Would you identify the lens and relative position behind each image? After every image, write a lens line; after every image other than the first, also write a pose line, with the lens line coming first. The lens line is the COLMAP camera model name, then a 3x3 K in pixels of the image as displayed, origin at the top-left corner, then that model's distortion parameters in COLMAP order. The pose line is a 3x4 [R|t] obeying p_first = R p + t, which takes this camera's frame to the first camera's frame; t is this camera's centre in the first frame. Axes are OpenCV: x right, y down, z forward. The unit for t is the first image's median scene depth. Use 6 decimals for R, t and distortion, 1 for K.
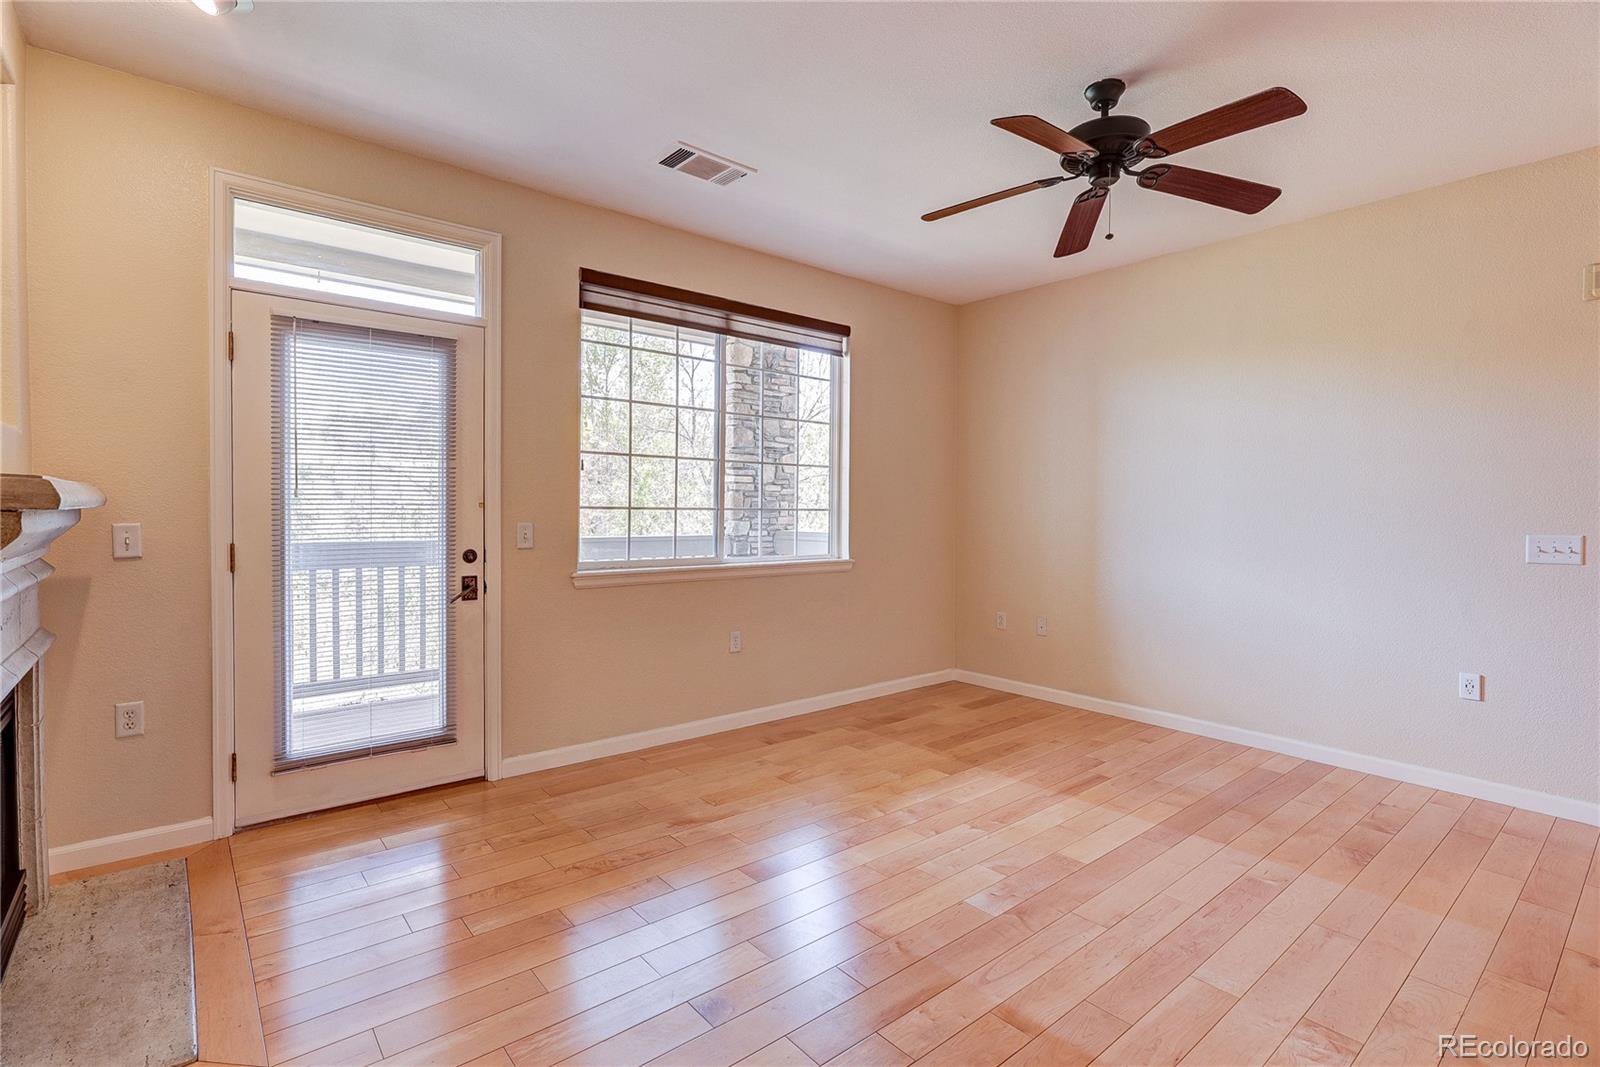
lens RADIAL K [[744.2, 0, 797.8], [0, 744.2, 525.2], [0, 0, 1]] dist [-0.009790, 0.002134]
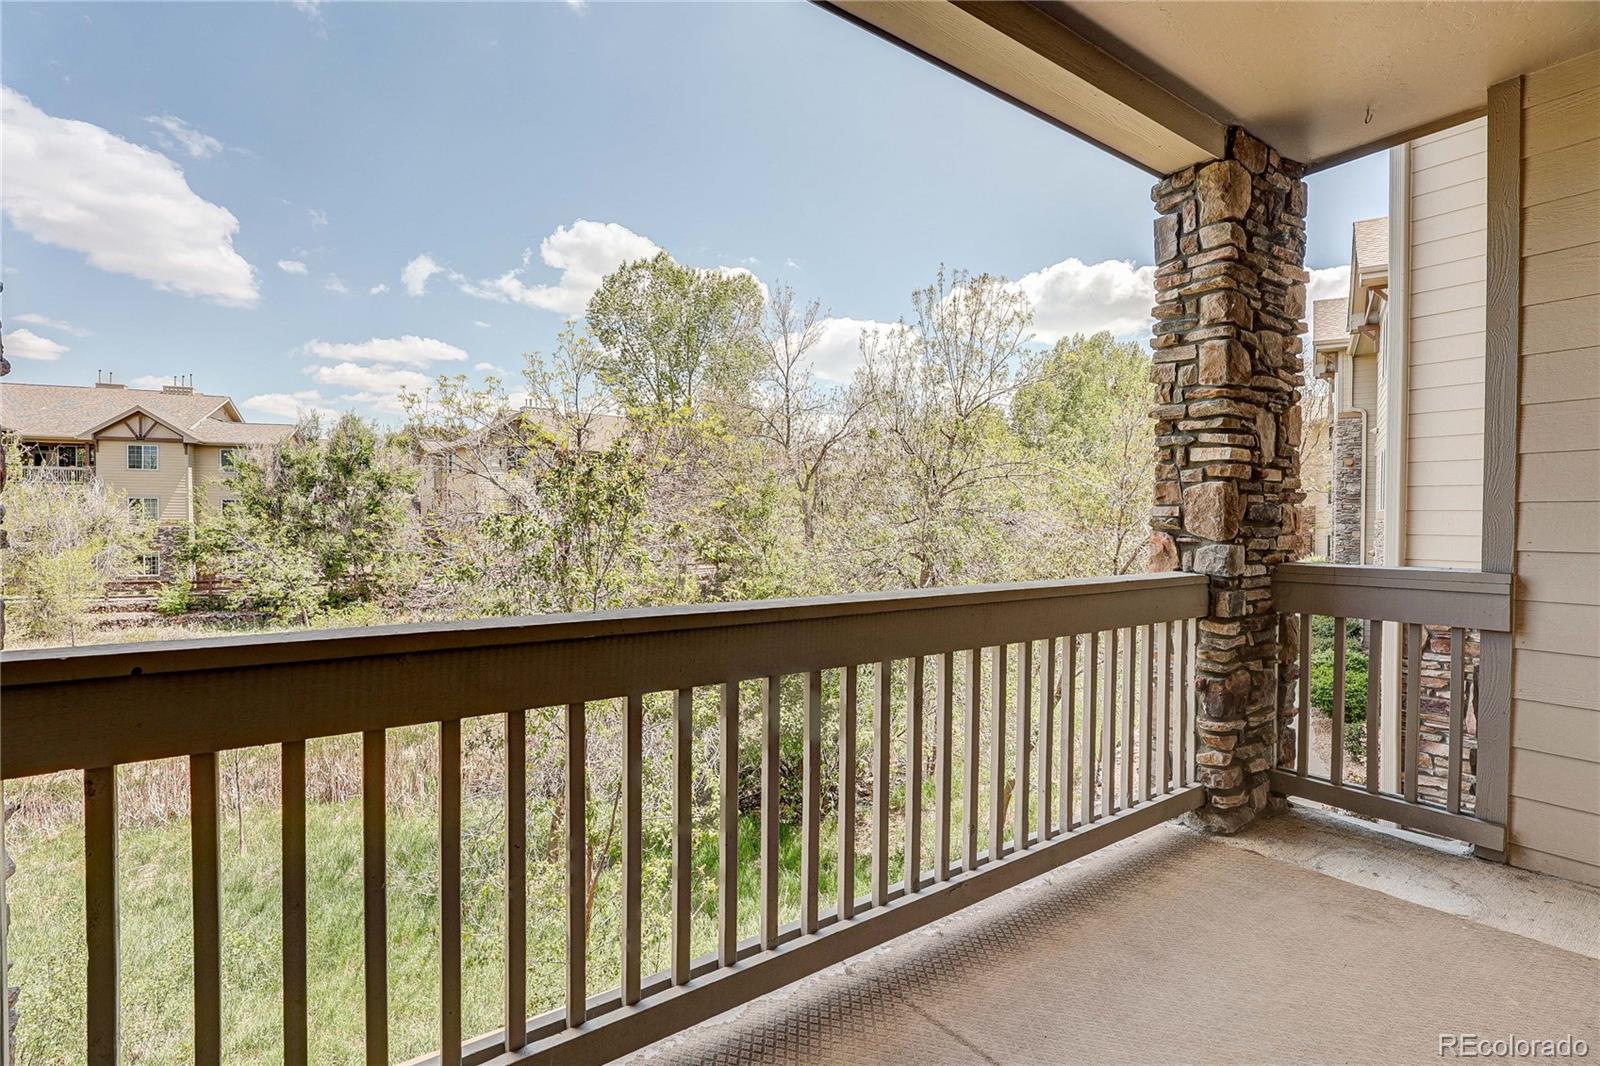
lens RADIAL K [[744.2, 0, 798.9], [0, 744.2, 532.1], [0, 0, 1]] dist [-0.009790, 0.002134]
pose [[0.996698, -0.003897, -0.081099, -0.297865], [0.003473, 0.999980, -0.005364, -0.011728], [0.081118, 0.005064, 0.996692, 0.497048]]
